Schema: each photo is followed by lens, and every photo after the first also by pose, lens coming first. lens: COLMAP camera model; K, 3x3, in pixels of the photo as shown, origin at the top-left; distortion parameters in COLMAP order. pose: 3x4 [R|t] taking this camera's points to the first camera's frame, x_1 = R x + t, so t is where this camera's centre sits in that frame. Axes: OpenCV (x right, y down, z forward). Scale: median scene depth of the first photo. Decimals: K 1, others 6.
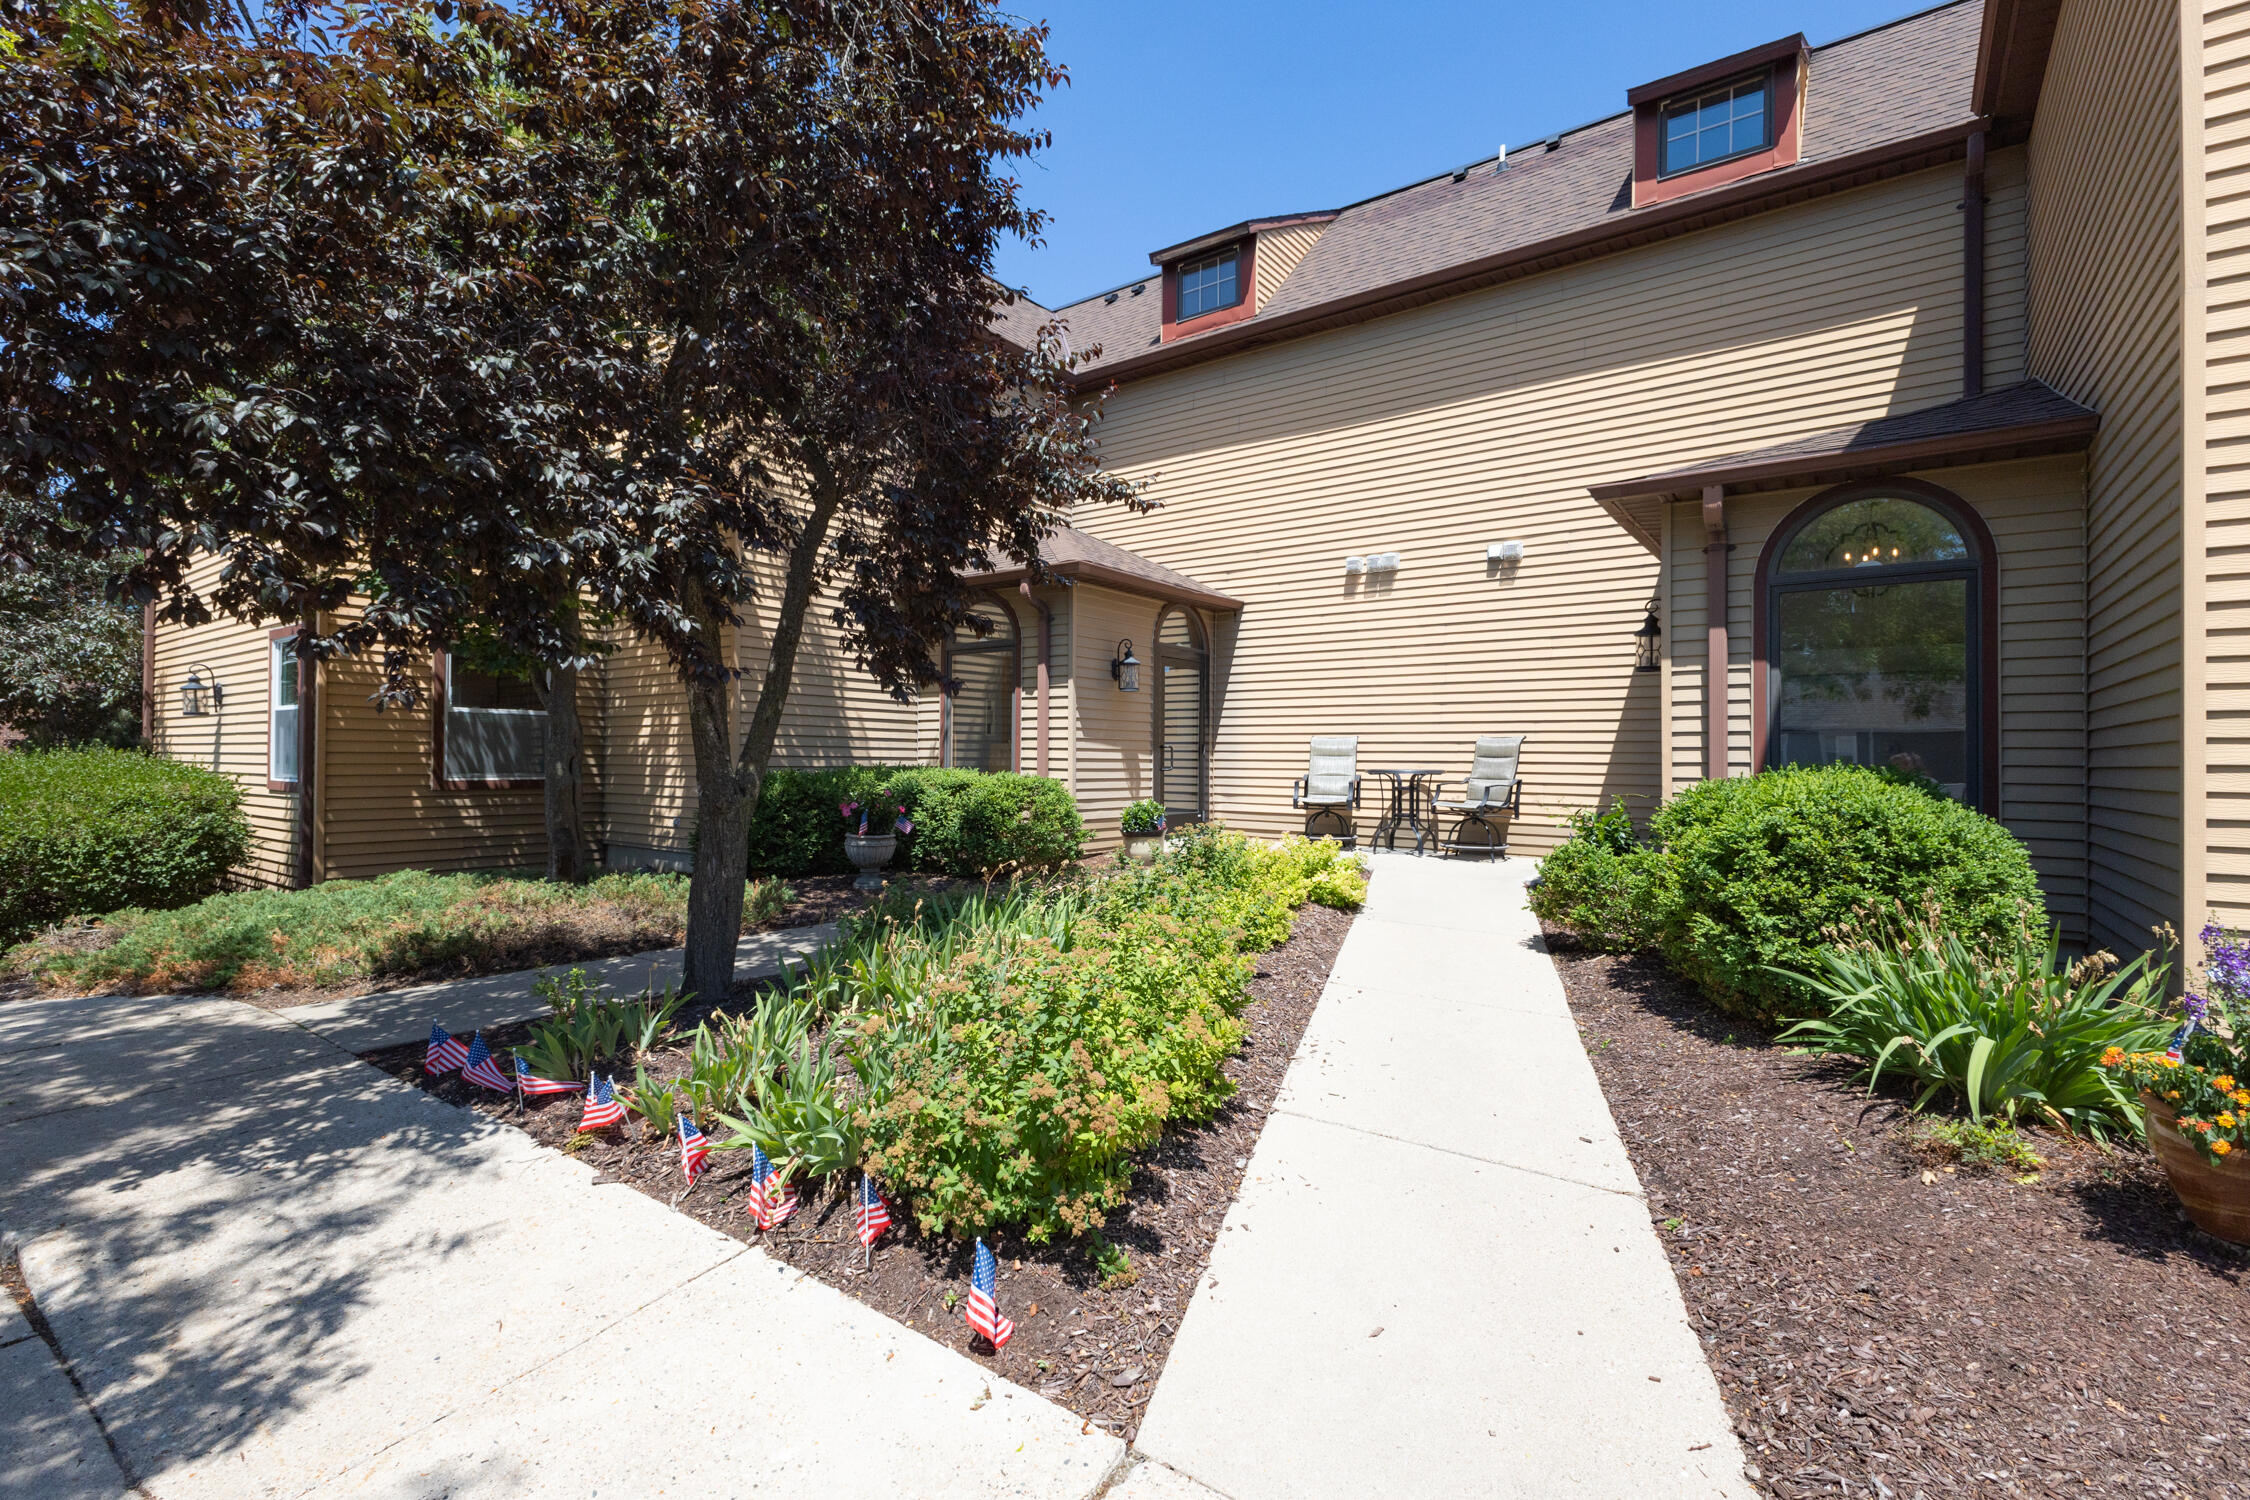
lens RADIAL K [[988.2, 0, 1119.6], [0, 988.2, 751.4], [0, 0, 1]] dist [0.002818, -0.000050]
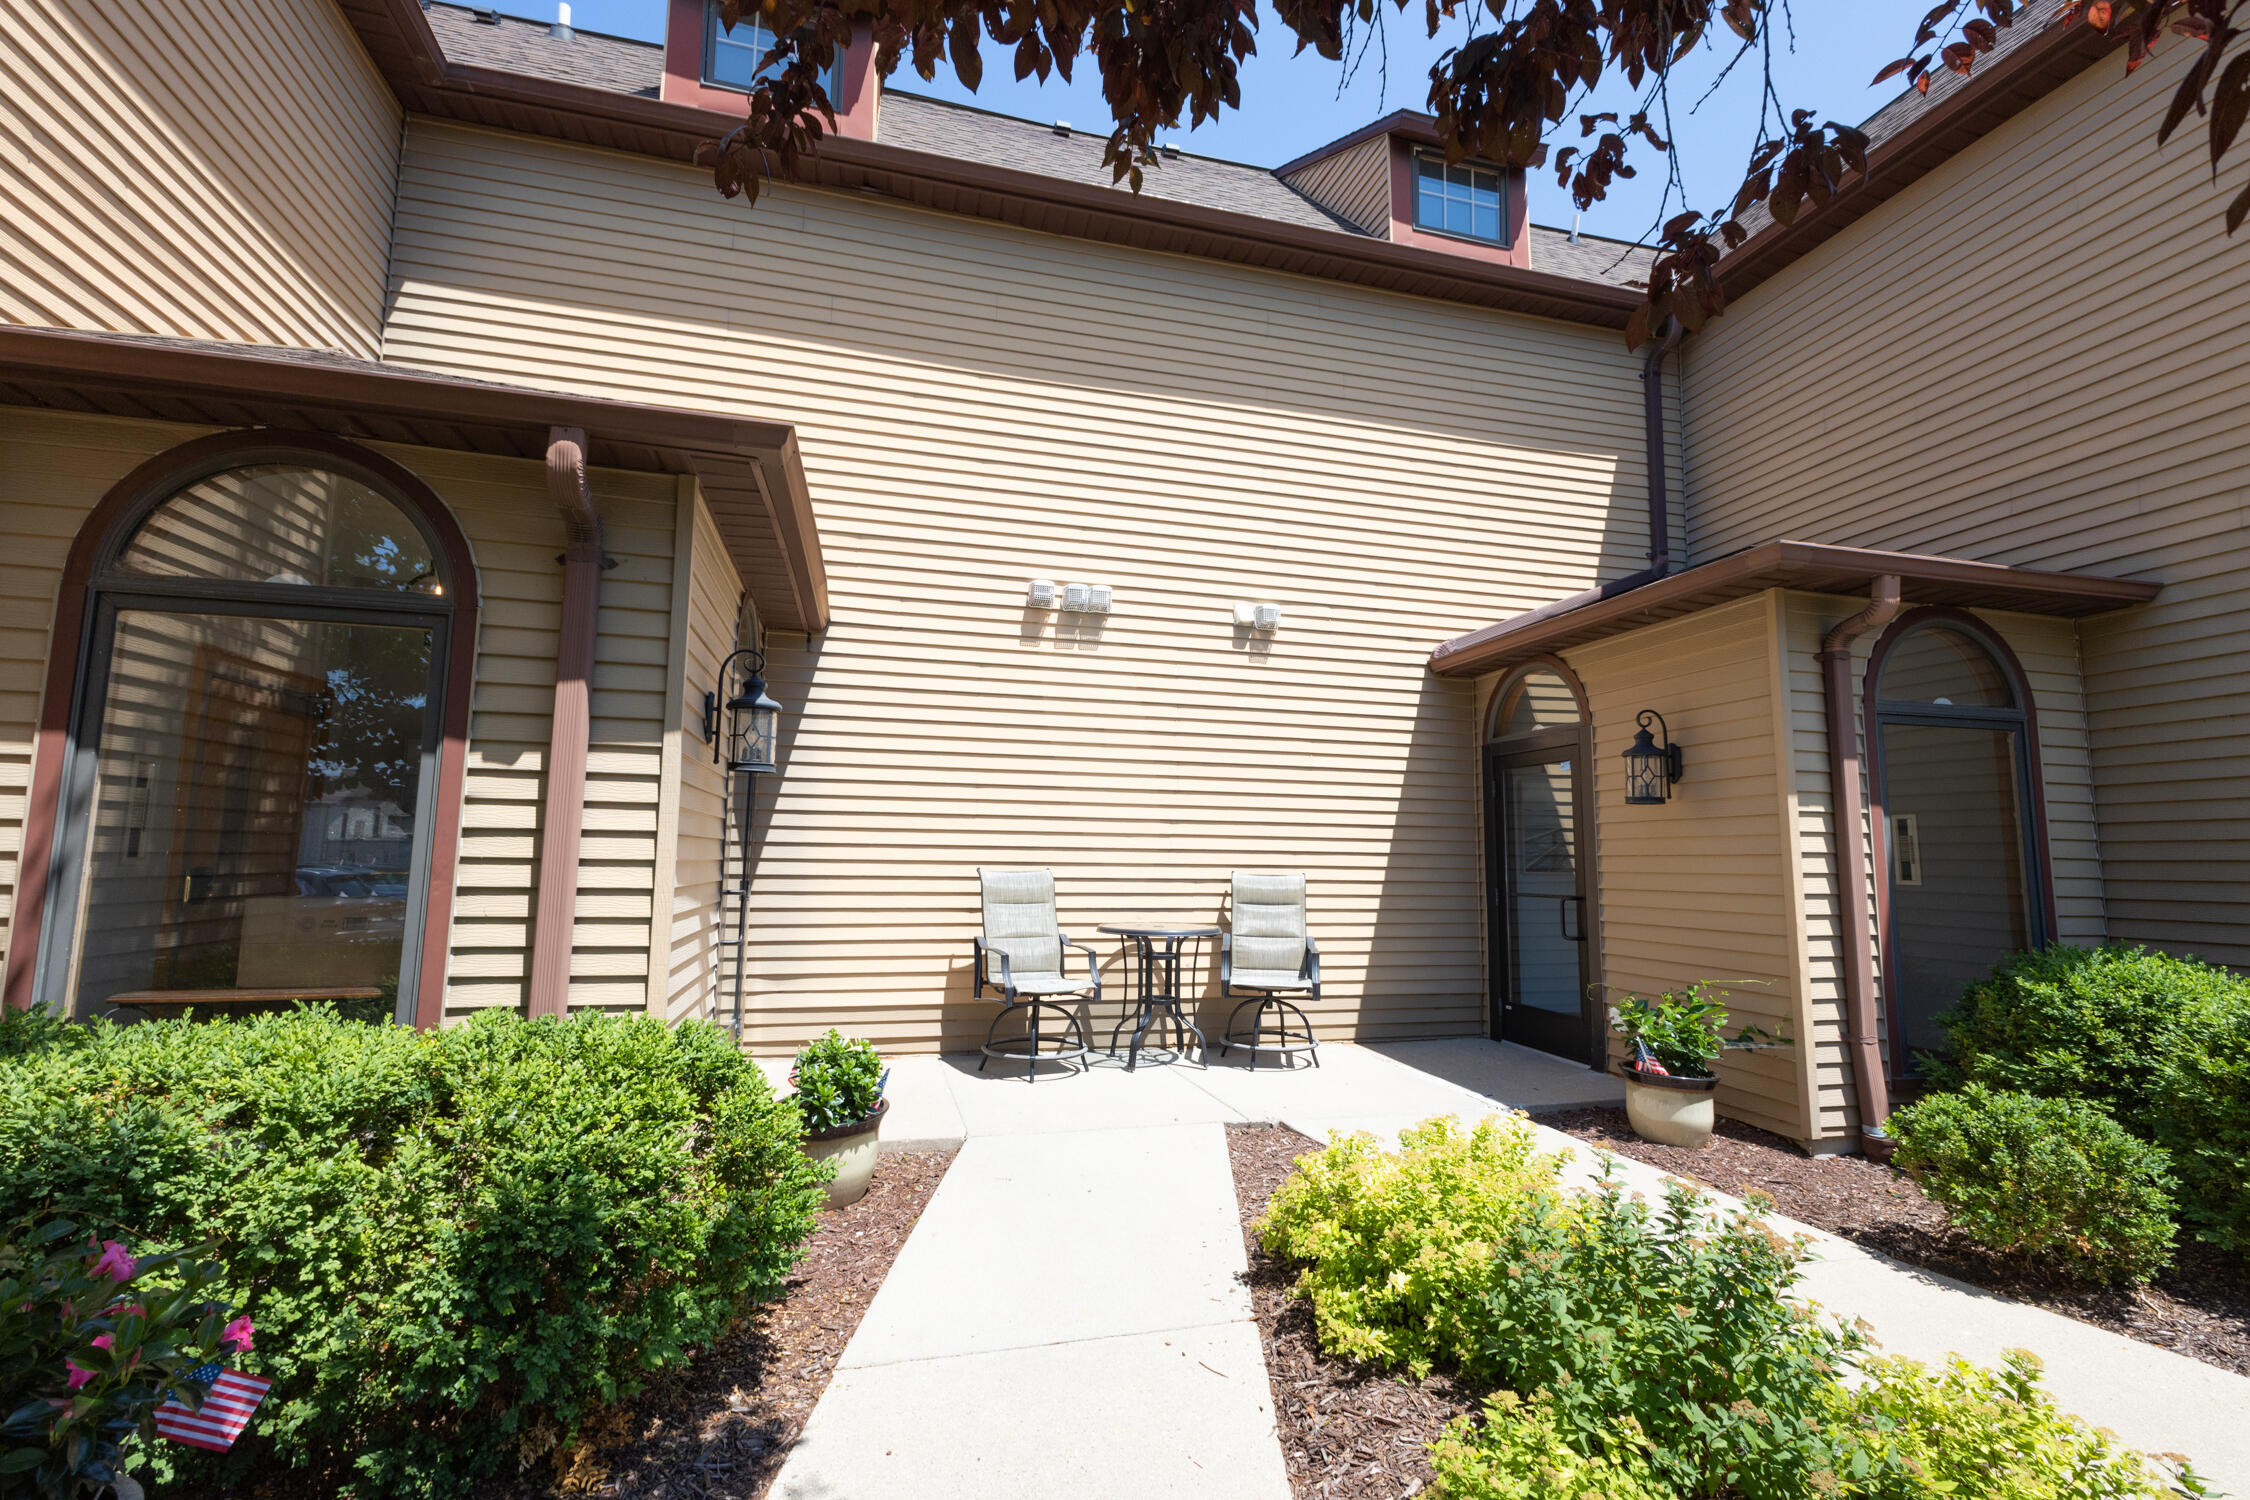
lens RADIAL K [[988.2, 0, 1136.3], [0, 988.2, 757.0], [0, 0, 1]] dist [0.002818, -0.000050]
pose [[0.625289, 0.079576, 0.776325, -0.219852], [-0.013940, 0.995768, -0.090841, -0.030797], [-0.780268, 0.045980, 0.623752, 0.607582]]
